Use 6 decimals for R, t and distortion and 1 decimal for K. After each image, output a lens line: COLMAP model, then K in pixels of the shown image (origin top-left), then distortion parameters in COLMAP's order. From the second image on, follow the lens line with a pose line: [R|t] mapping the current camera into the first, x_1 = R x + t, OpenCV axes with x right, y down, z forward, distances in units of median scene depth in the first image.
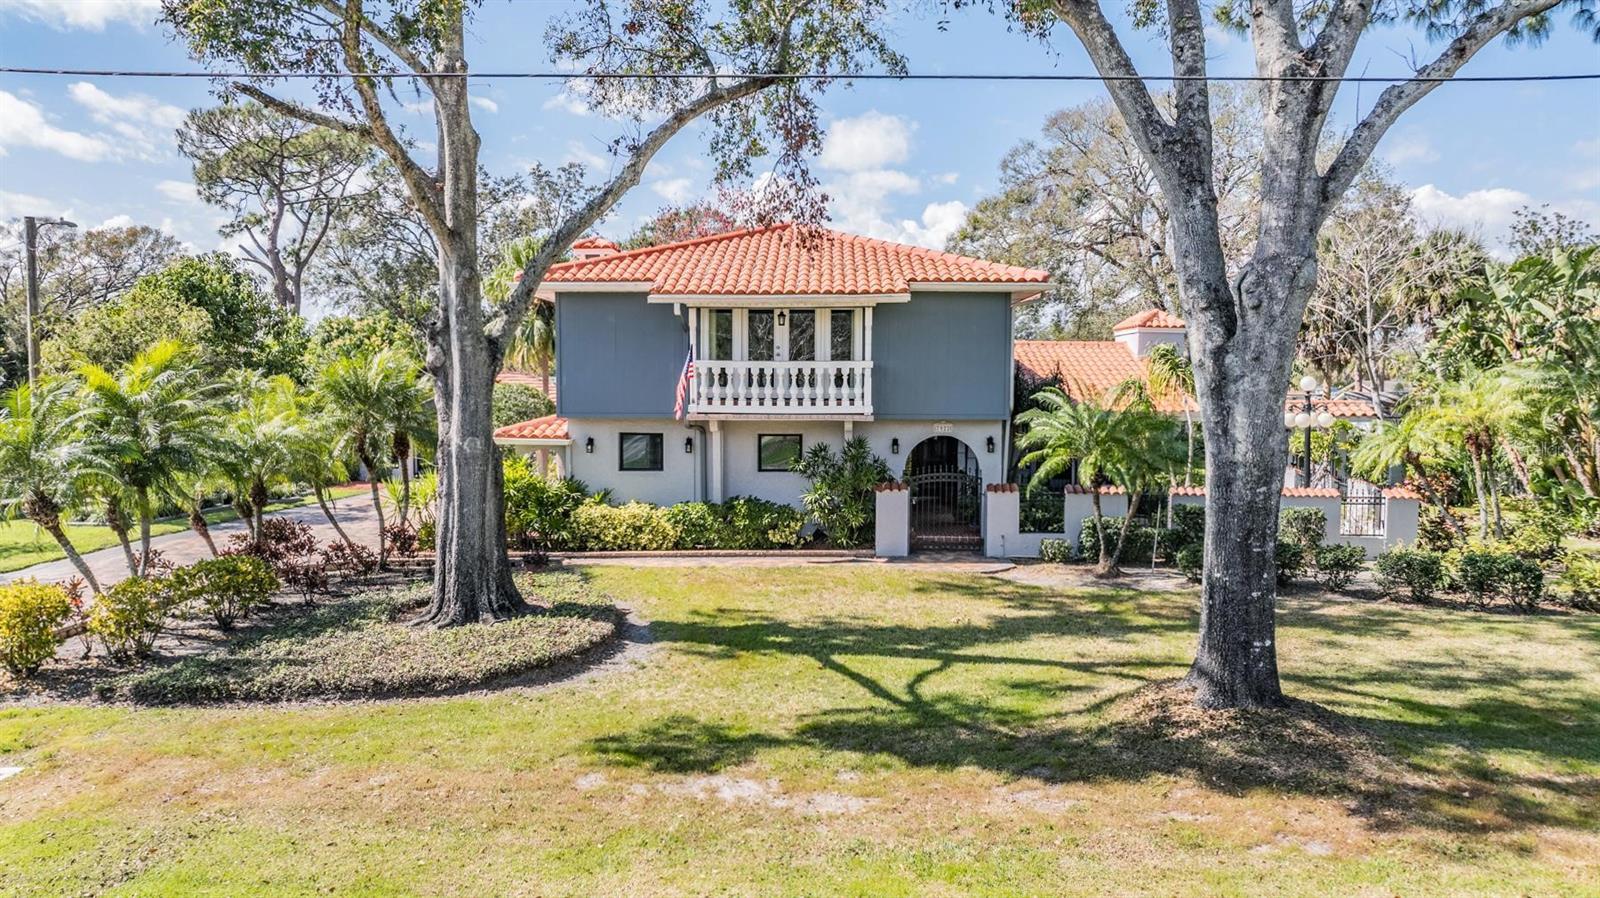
lens RADIAL K [[1160.1, 0, 800.0], [0, 1160.1, 449.0], [0, 0, 1]] dist [-0.008088, -0.001197]
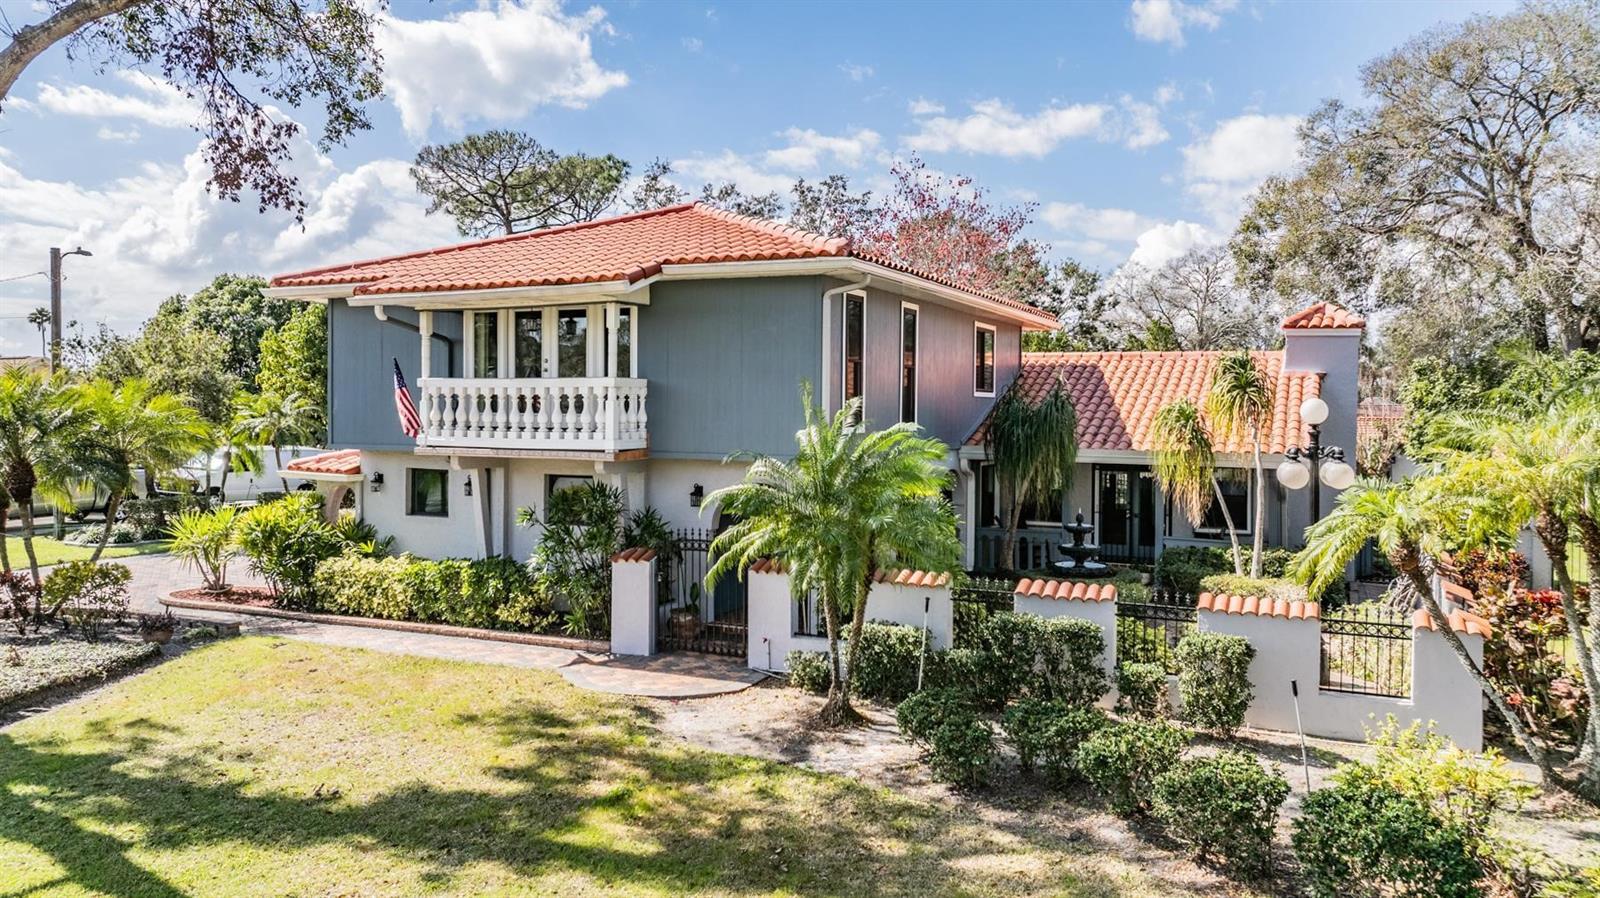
lens RADIAL K [[1165.8, 0, 799.3], [0, 1165.8, 424.2], [0, 0, 1]] dist [-0.026544, 0.003981]
pose [[0.909331, 0.007550, -0.416006, 0.460495], [-0.026798, 0.998822, -0.040451, -0.020632], [0.415210, 0.047932, 0.908462, 0.391658]]
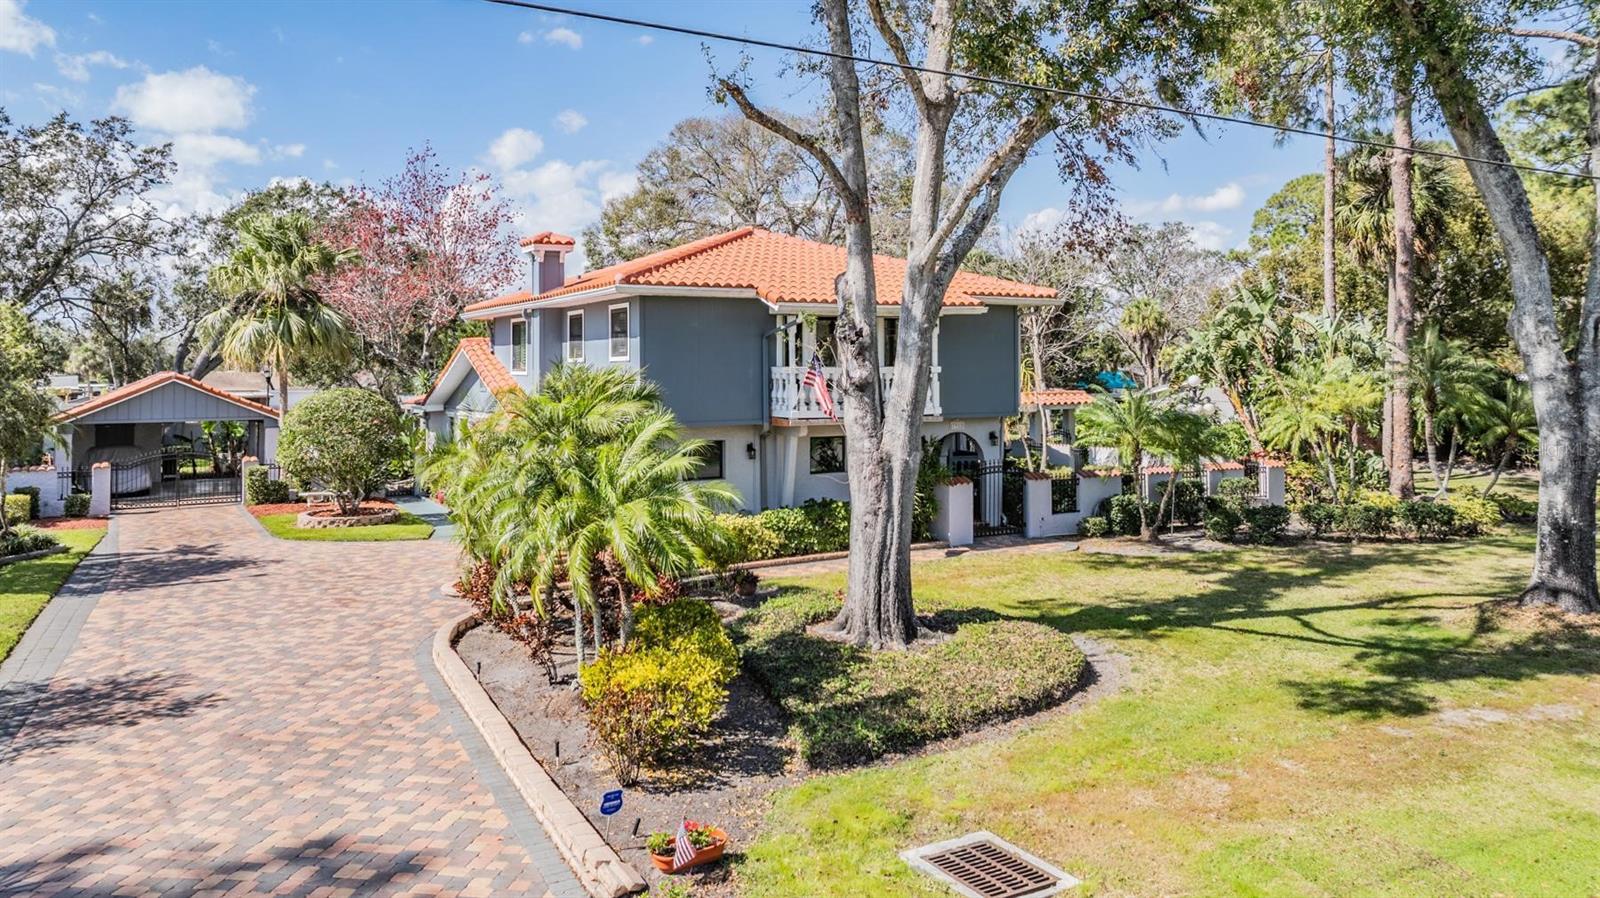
lens RADIAL K [[1165.8, 0, 799.3], [0, 1165.8, 424.2], [0, 0, 1]] dist [-0.026544, 0.003981]
pose [[0.851075, -0.031495, 0.524099, -0.611608], [0.037924, 0.999279, -0.001534, -0.024854], [-0.523673, 0.021182, 0.851656, 0.139584]]
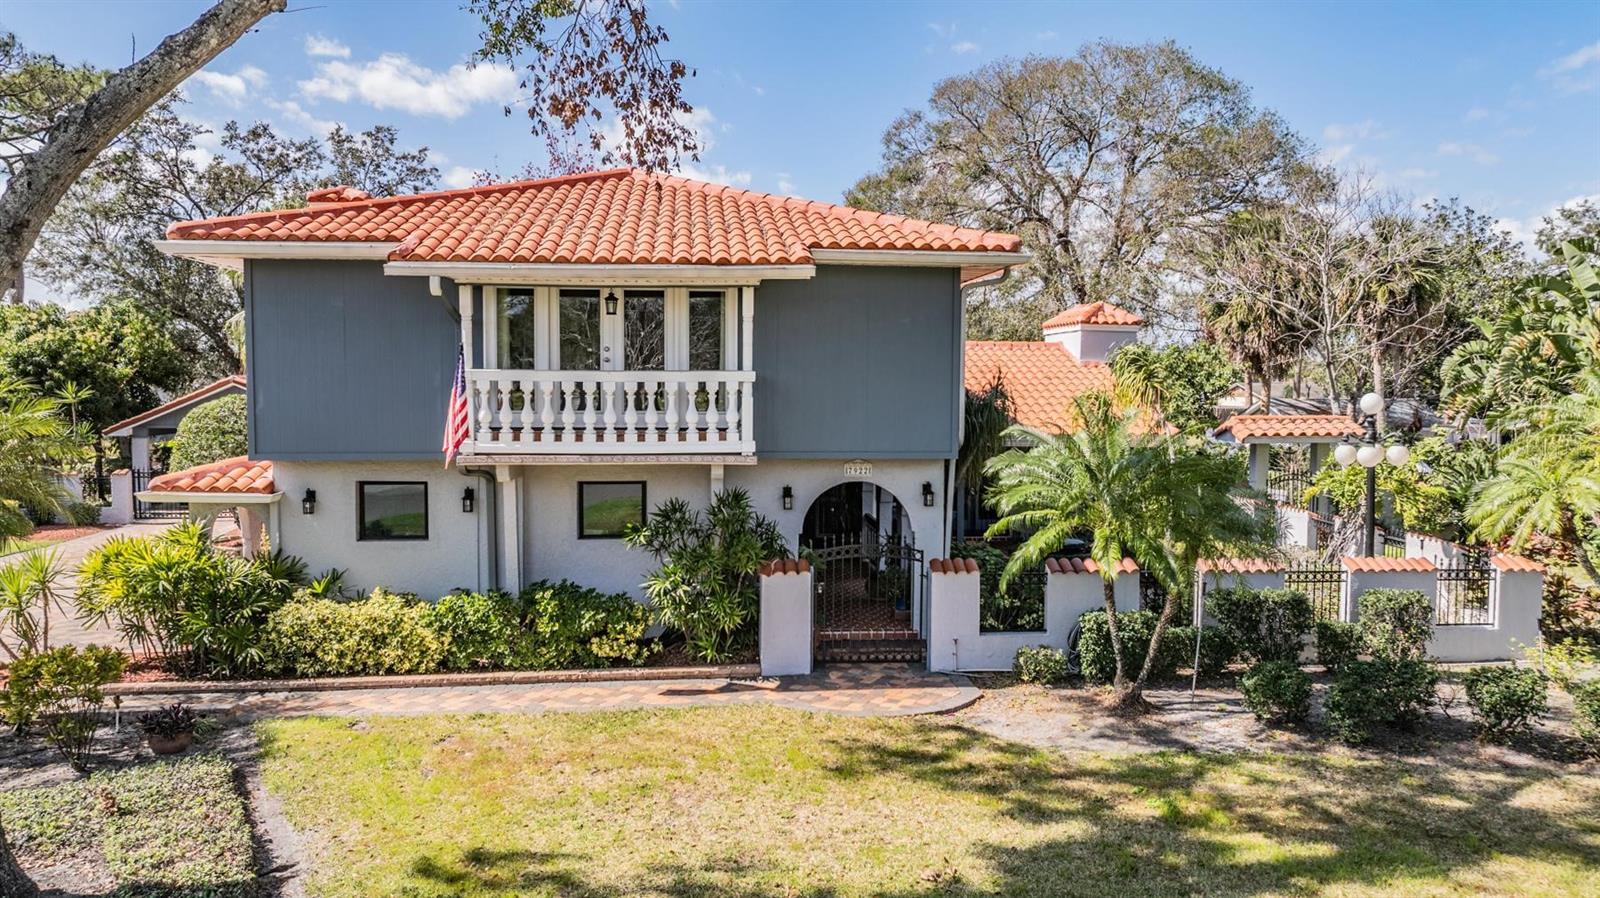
lens RADIAL K [[1165.8, 0, 799.3], [0, 1165.8, 424.2], [0, 0, 1]] dist [-0.026544, 0.003981]
pose [[0.992625, -0.003435, 0.121177, 0.008771], [0.005818, 0.999796, -0.019324, -0.033470], [-0.121086, 0.019886, 0.992443, 0.353608]]
